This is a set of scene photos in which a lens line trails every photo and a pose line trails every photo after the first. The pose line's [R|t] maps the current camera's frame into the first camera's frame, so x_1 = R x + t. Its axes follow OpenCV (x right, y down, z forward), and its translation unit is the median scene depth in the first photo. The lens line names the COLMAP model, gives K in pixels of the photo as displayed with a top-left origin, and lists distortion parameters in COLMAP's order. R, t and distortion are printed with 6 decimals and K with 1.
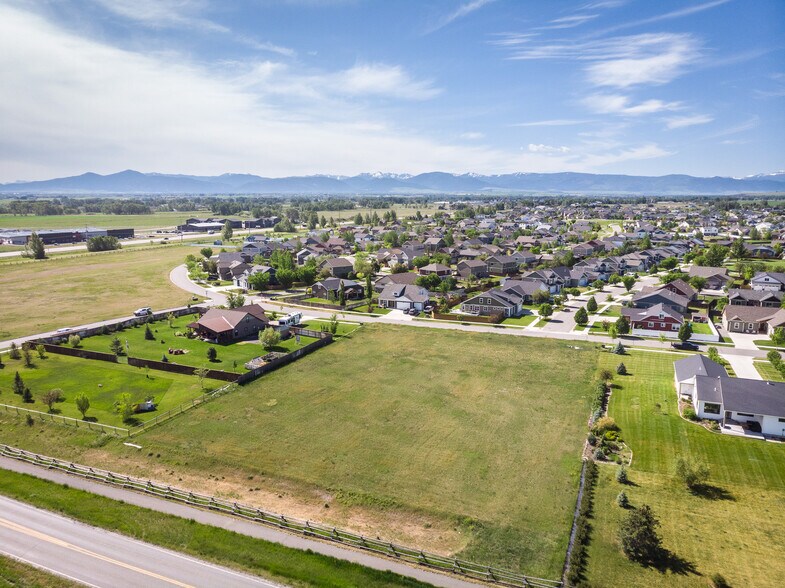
lens RADIAL K [[576.0, 0, 390.2], [0, 576.0, 289.3], [0, 0, 1]] dist [-0.000838, 0.008432]
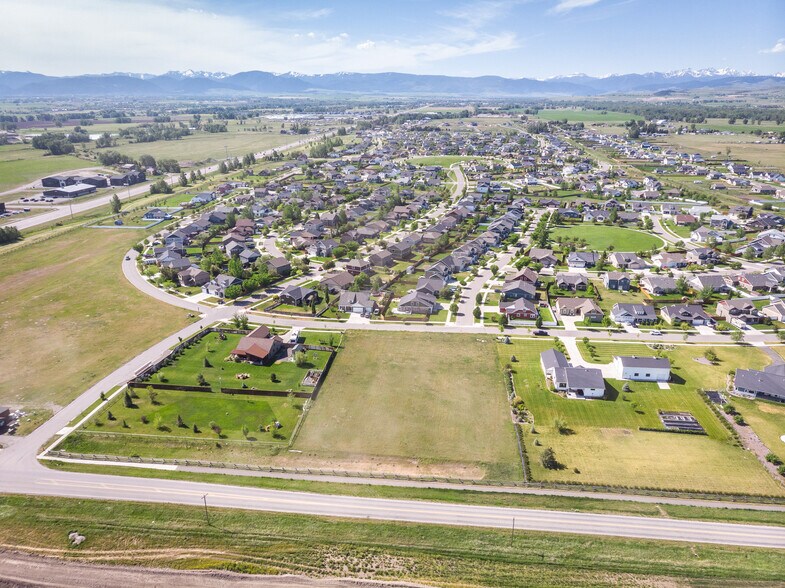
lens RADIAL K [[576.0, 0, 387.8], [0, 576.0, 295.3], [0, 0, 1]] dist [-0.000838, 0.008432]
pose [[0.958192, -0.098467, 0.268649, -0.452531], [0.051531, 0.982954, 0.176482, -0.404496], [-0.281447, -0.155260, 0.946933, -0.584959]]
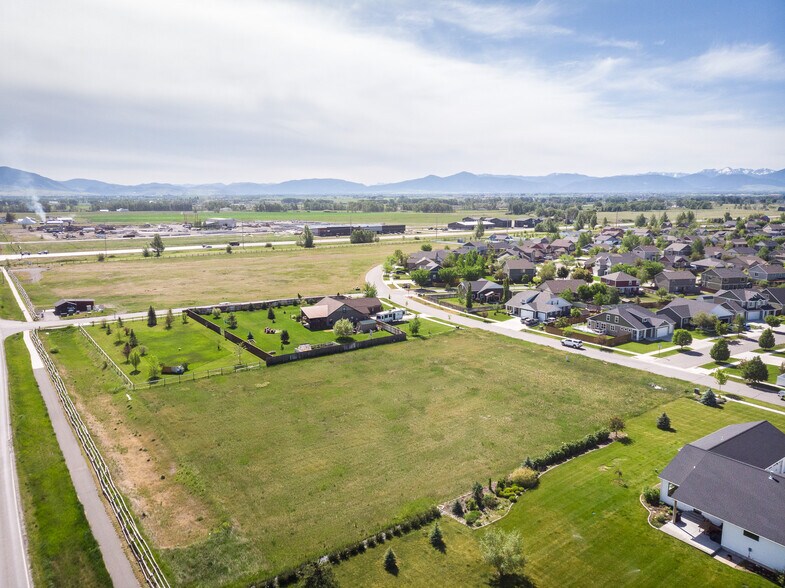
lens RADIAL K [[576.0, 0, 391.2], [0, 576.0, 270.6], [0, 0, 1]] dist [-0.000838, 0.008432]
pose [[0.857113, 0.065534, -0.510942, 0.475049], [-0.081495, 0.996634, -0.008880, -0.023887], [0.508640, 0.049250, 0.859569, 0.158707]]
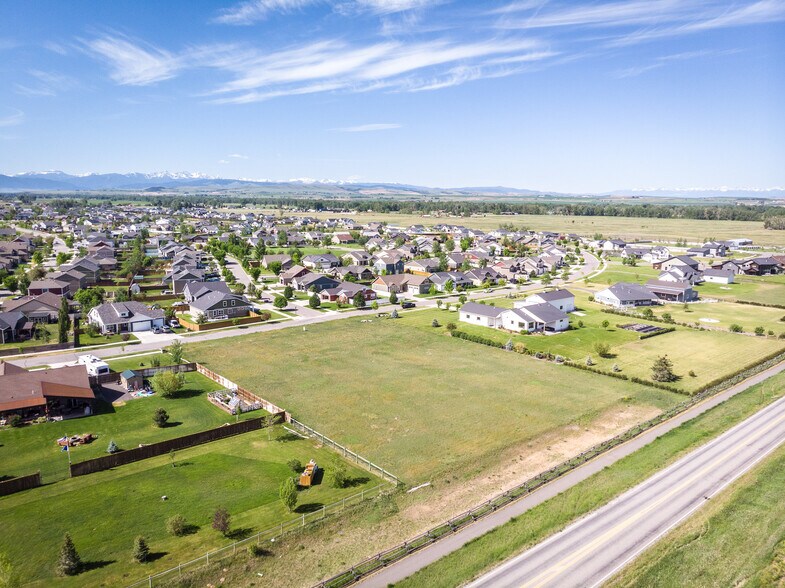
lens RADIAL K [[576.0, 0, 392.6], [0, 576.0, 325.7], [0, 0, 1]] dist [-0.000838, 0.008432]
pose [[0.445701, -0.189912, 0.874805, -0.866147], [0.133397, 0.980416, 0.144875, -0.071140], [-0.885187, 0.052126, 0.462306, 0.459899]]
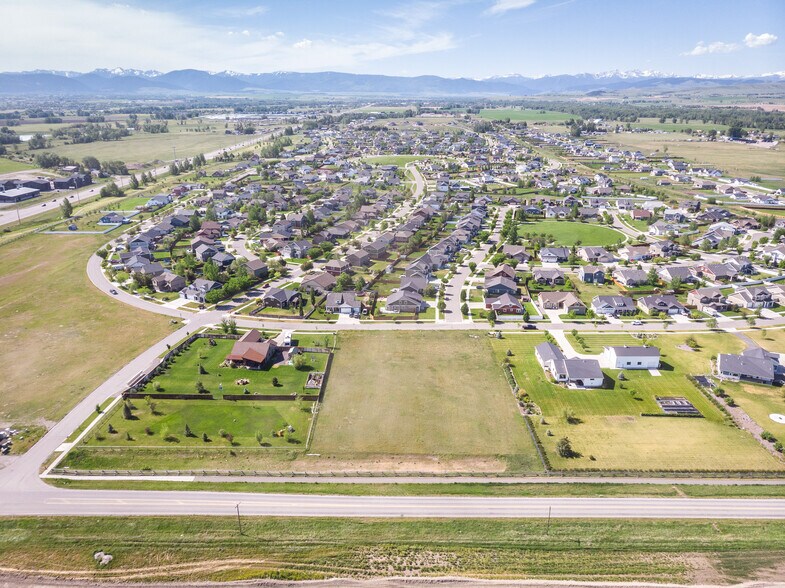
lens RADIAL K [[576.0, 0, 388.0], [0, 576.0, 298.0], [0, 0, 1]] dist [-0.000838, 0.008432]
pose [[0.925105, -0.129007, 0.357124, -0.608054], [0.064567, 0.980264, 0.186854, -0.412213], [-0.374182, -0.149801, 0.915176, -0.532099]]
